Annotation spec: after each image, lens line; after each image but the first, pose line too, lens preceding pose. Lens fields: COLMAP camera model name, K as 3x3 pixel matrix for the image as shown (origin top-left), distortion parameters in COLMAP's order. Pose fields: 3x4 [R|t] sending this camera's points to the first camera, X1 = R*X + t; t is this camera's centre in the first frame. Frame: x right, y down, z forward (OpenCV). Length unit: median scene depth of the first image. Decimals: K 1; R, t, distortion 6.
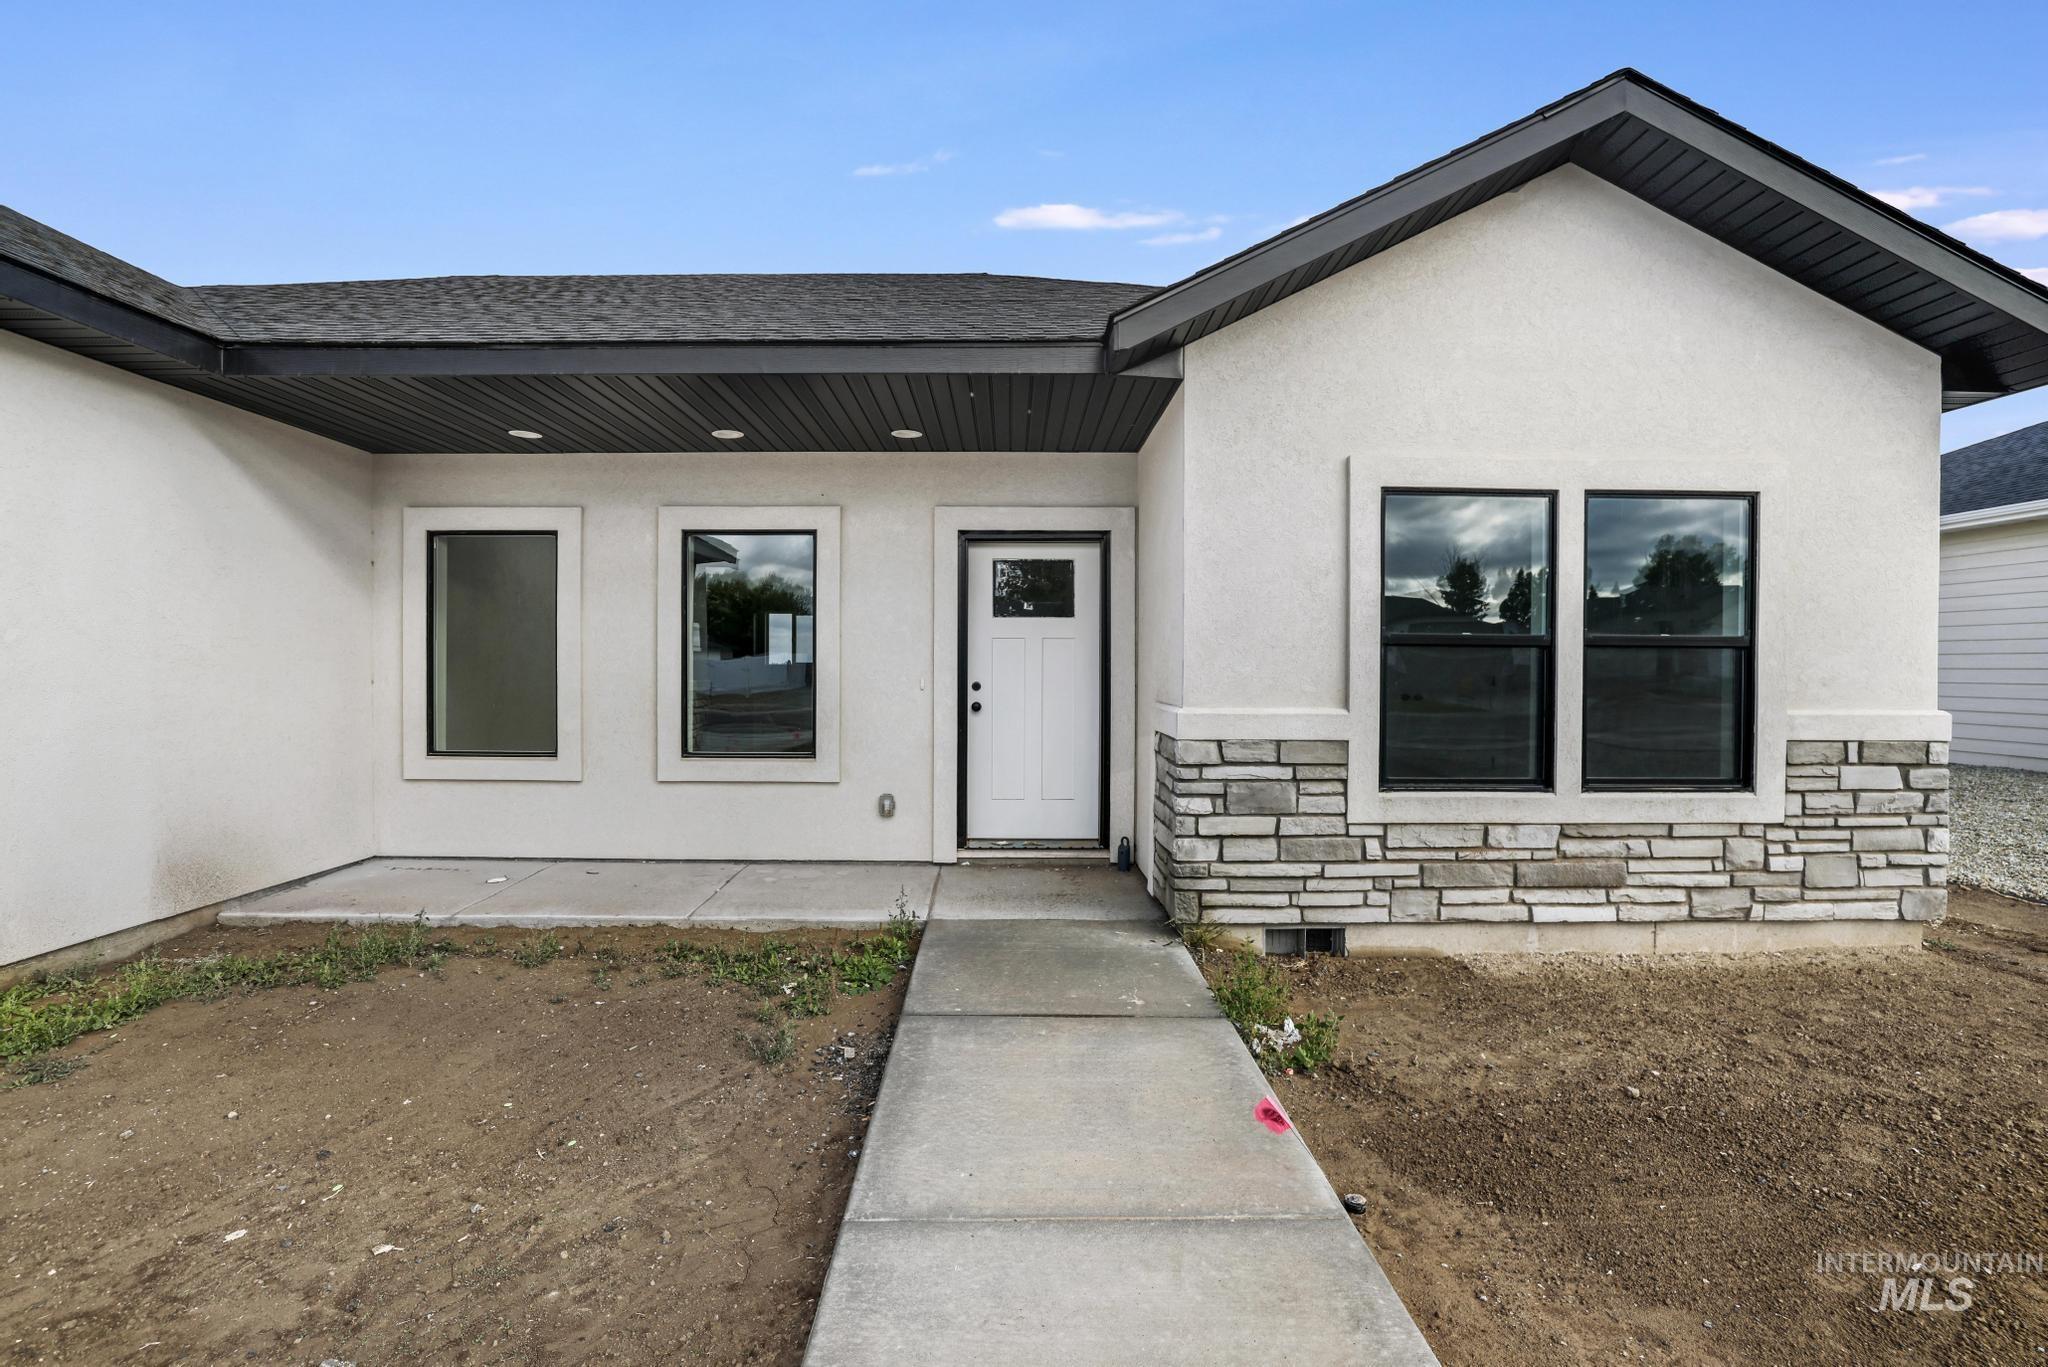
lens RADIAL K [[876.1, 0, 988.8], [0, 876.1, 679.1], [0, 0, 1]] dist [-0.035079, 0.010262]
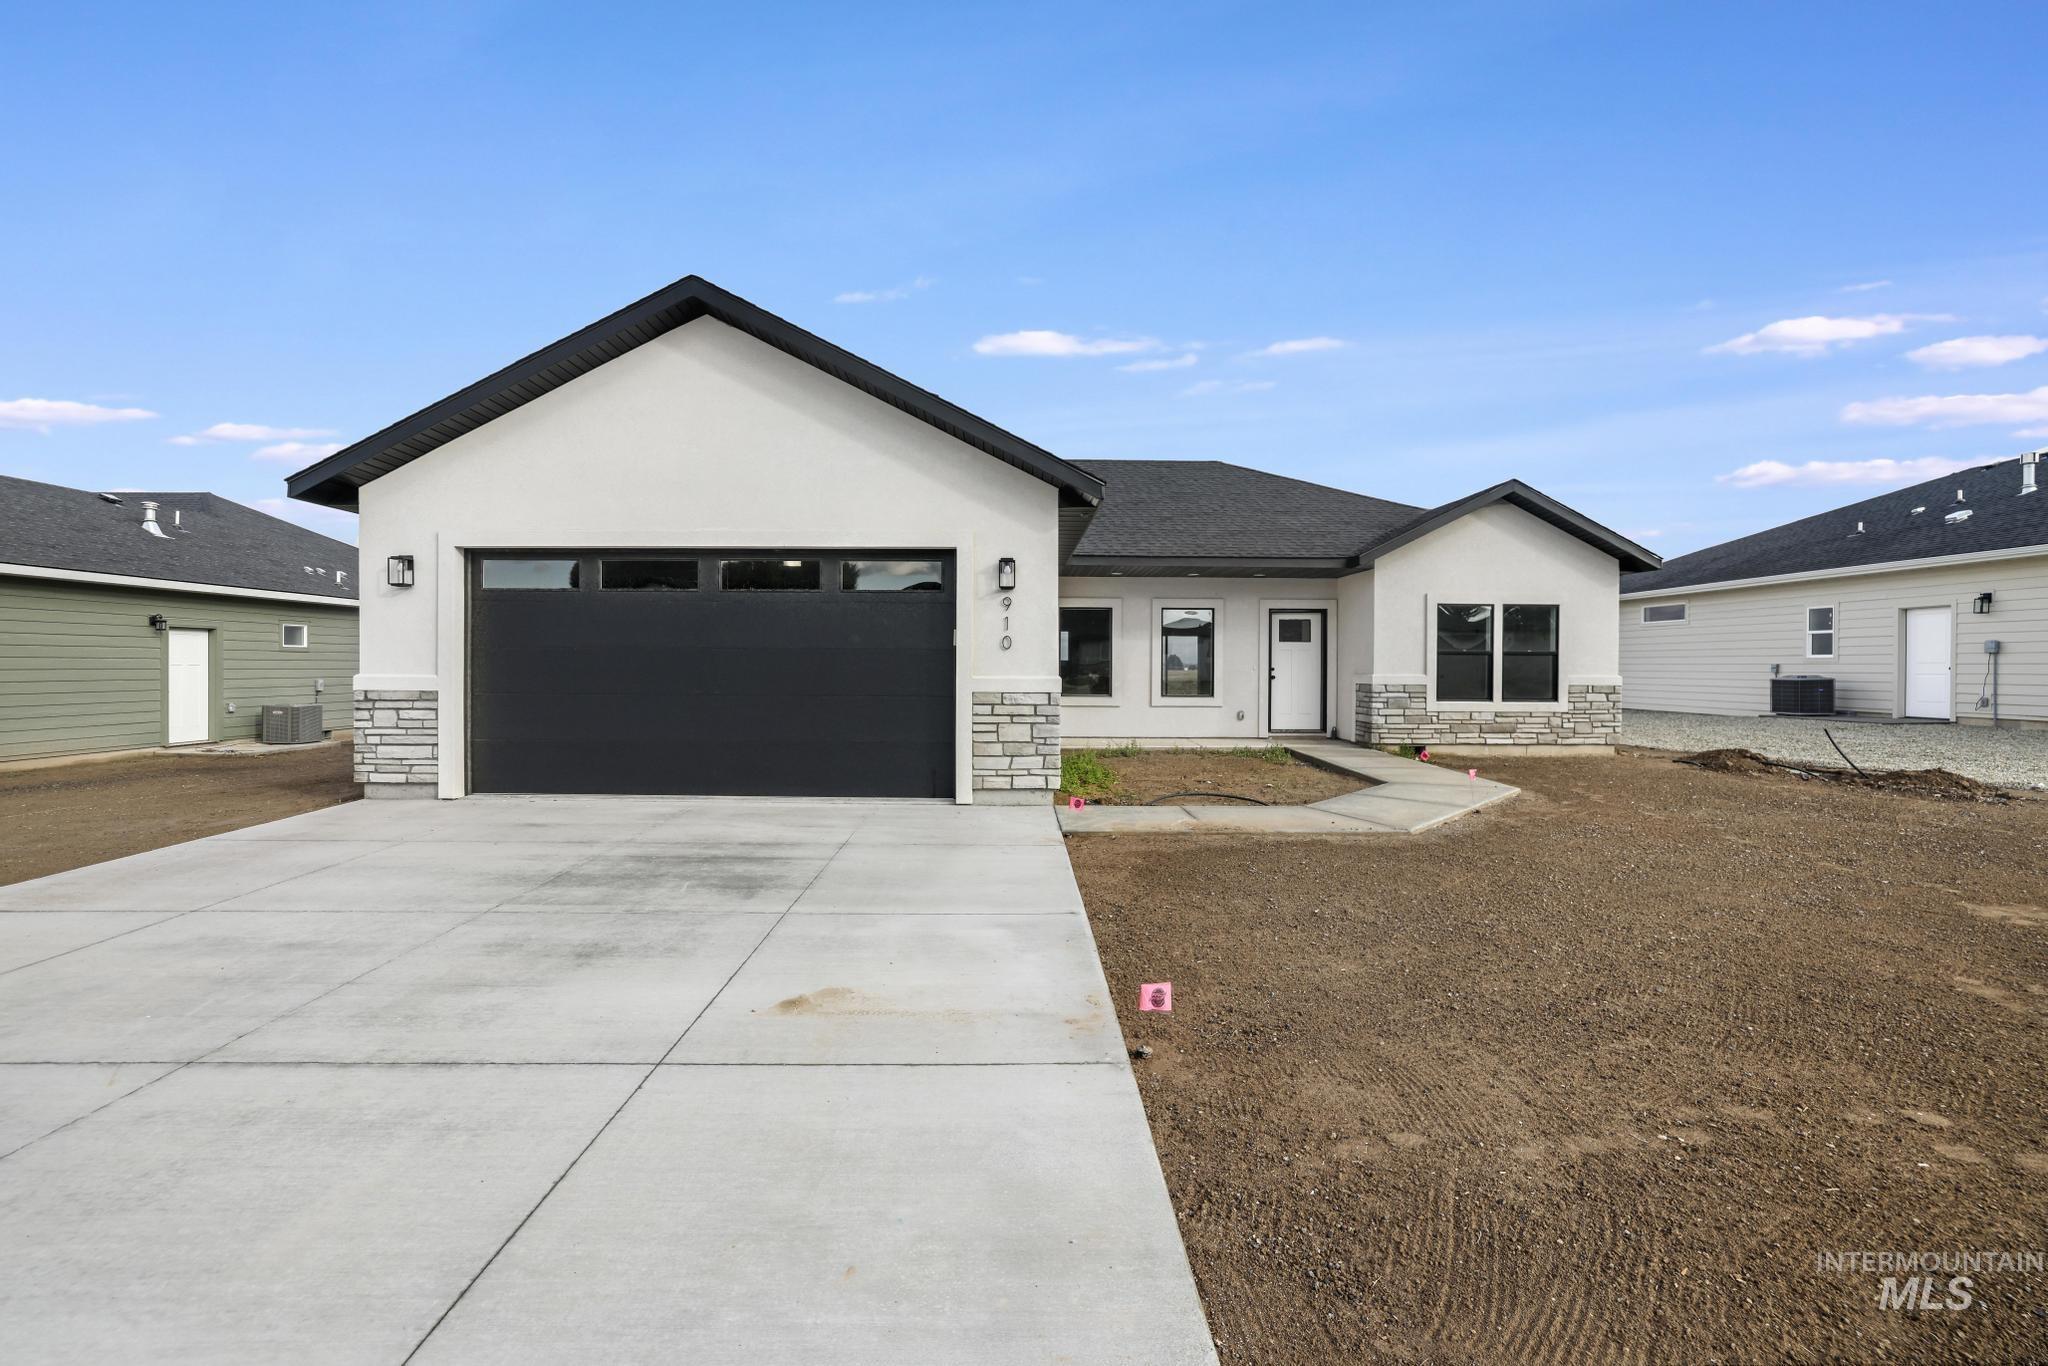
lens RADIAL K [[876.1, 0, 984.6], [0, 876.1, 671.8], [0, 0, 1]] dist [-0.035079, 0.010262]
pose [[0.999935, 0.002679, -0.011114, -1.138428], [-0.002725, 0.999988, -0.004180, 0.040801], [0.011103, 0.004210, 0.999929, -2.134225]]
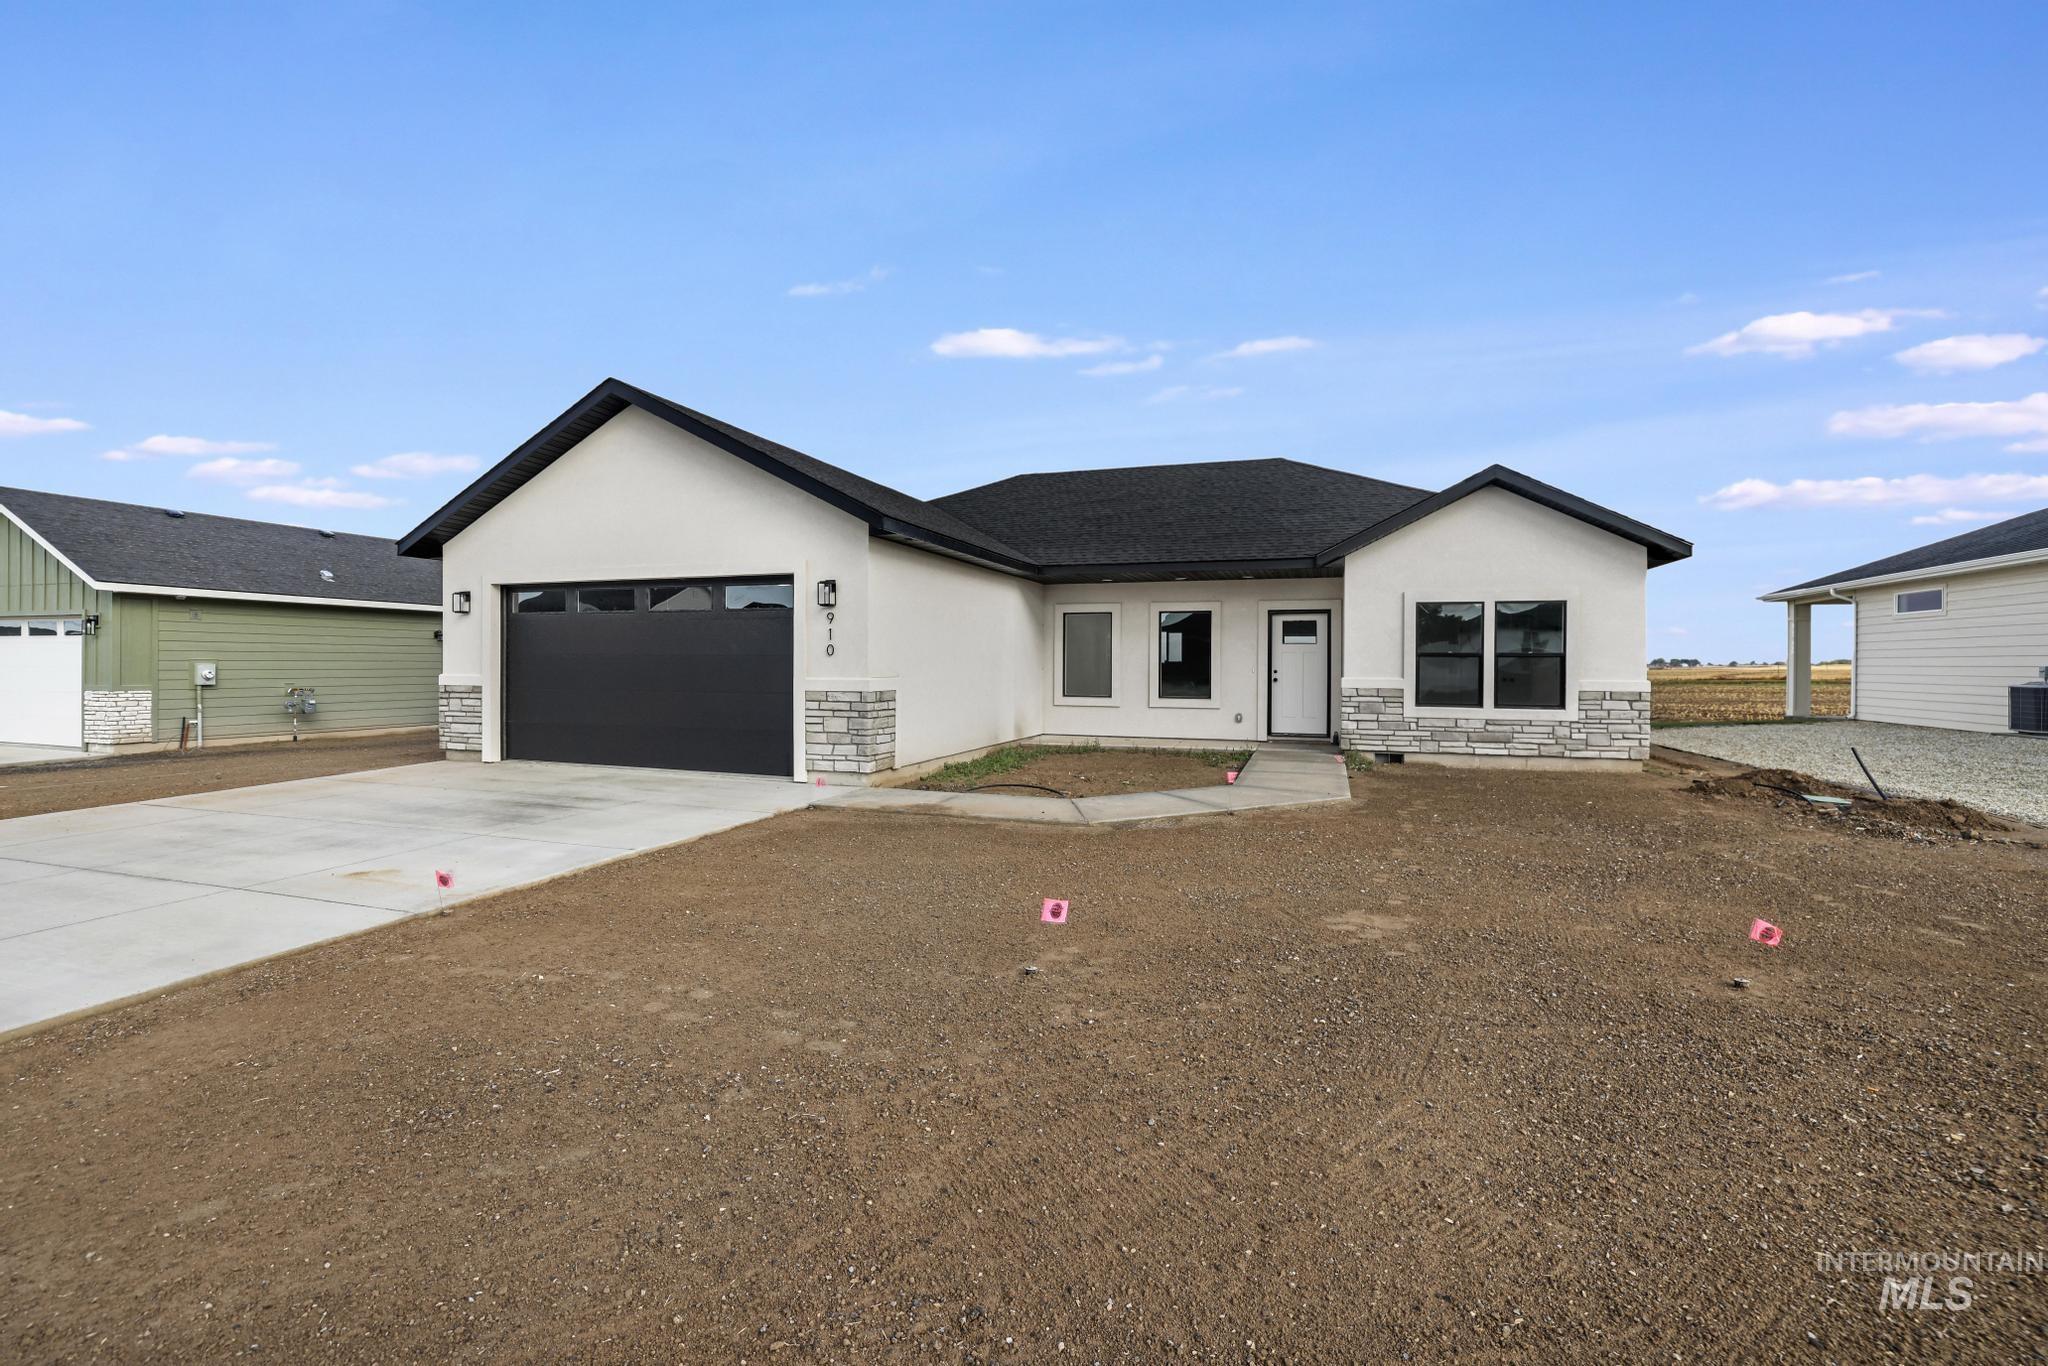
lens RADIAL K [[876.1, 0, 987.9], [0, 876.1, 654.5], [0, 0, 1]] dist [-0.035079, 0.010262]
pose [[0.937875, -0.001418, -0.346970, 0.113605], [-0.006907, 0.999717, -0.022756, 0.030144], [0.346904, 0.023739, 0.937600, -2.250180]]
